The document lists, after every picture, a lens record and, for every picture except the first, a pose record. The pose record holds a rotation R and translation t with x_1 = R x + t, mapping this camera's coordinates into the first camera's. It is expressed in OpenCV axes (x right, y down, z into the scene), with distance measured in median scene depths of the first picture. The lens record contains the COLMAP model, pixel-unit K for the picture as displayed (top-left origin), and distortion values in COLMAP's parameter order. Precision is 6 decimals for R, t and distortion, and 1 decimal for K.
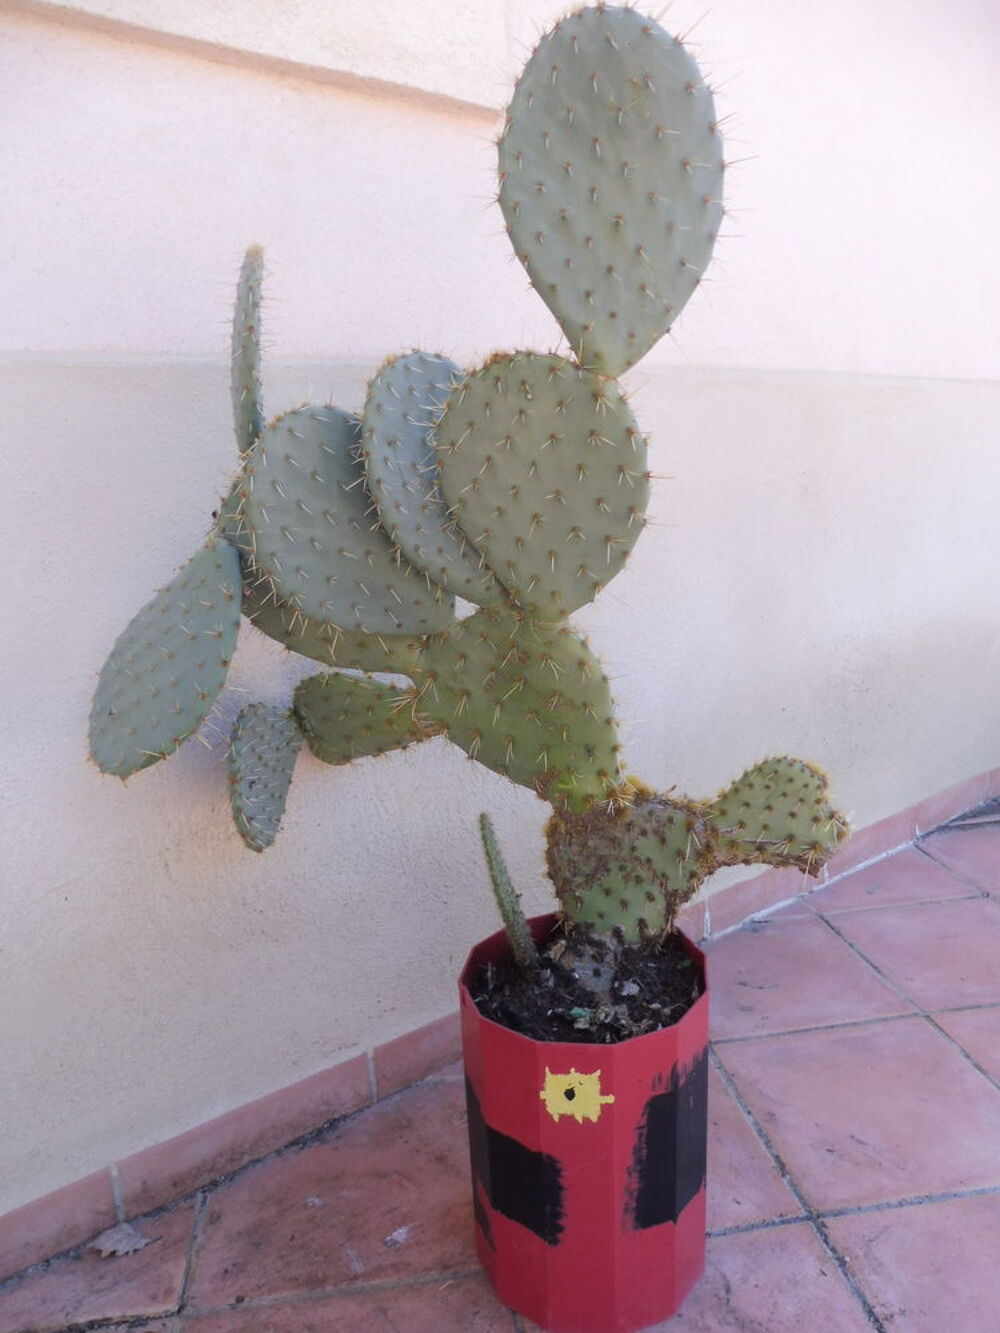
lens RADIAL K [[925.3, 0, 495.1], [0, 925.3, 664.8], [0, 0, 1]] dist [-0.007770, -0.002382]
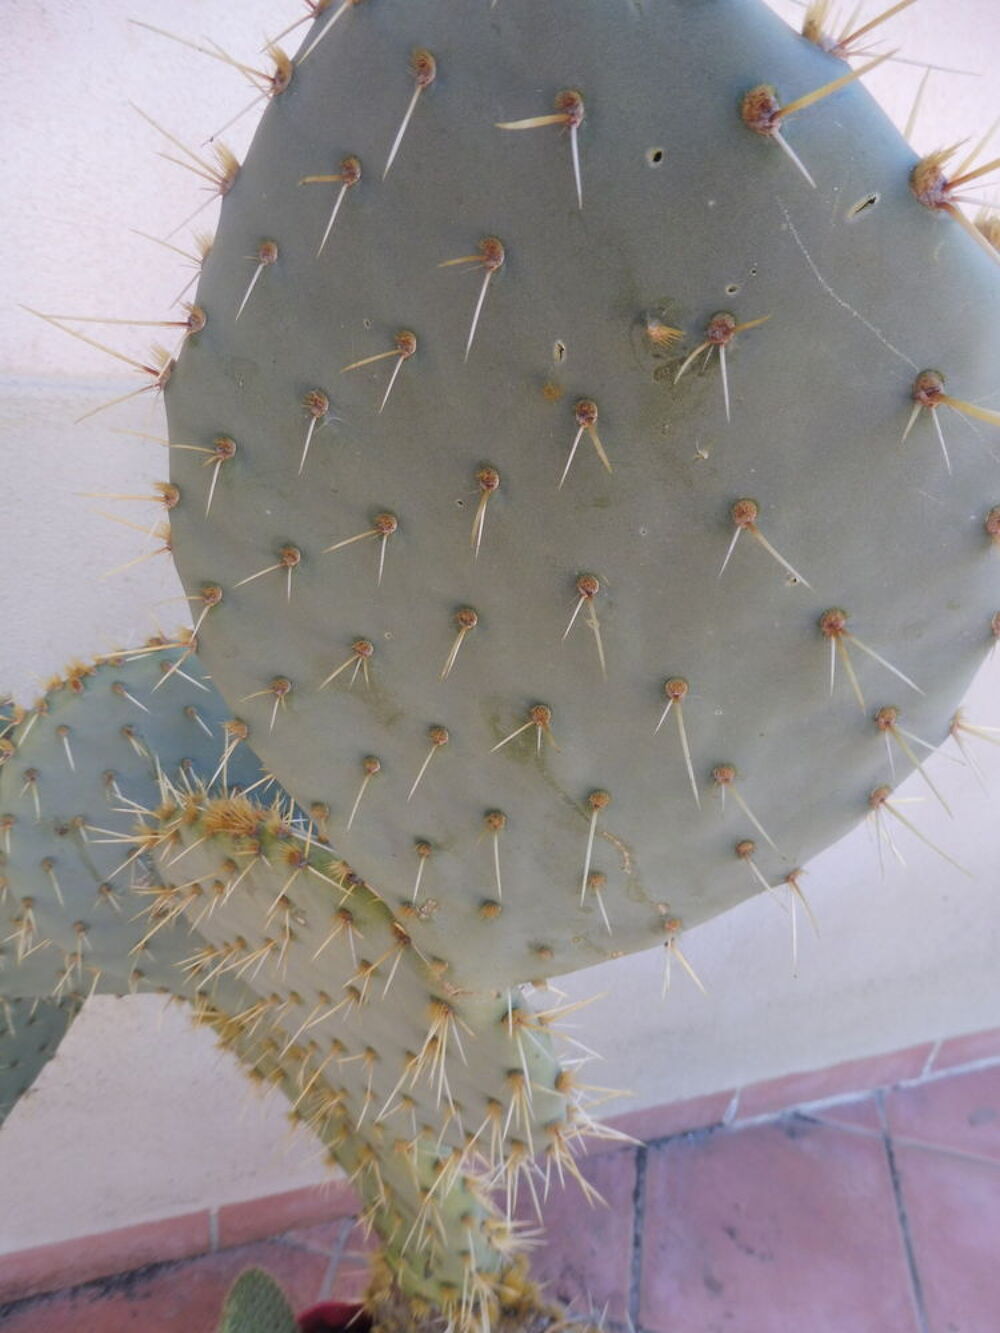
lens RADIAL K [[925.3, 0, 505.5], [0, 925.3, 670.2], [0, 0, 1]] dist [-0.007770, -0.002382]
pose [[0.931564, 0.316840, -0.178330, 0.099318], [-0.252829, 0.917004, 0.308514, -0.336378], [0.261279, -0.242313, 0.934354, 0.421067]]
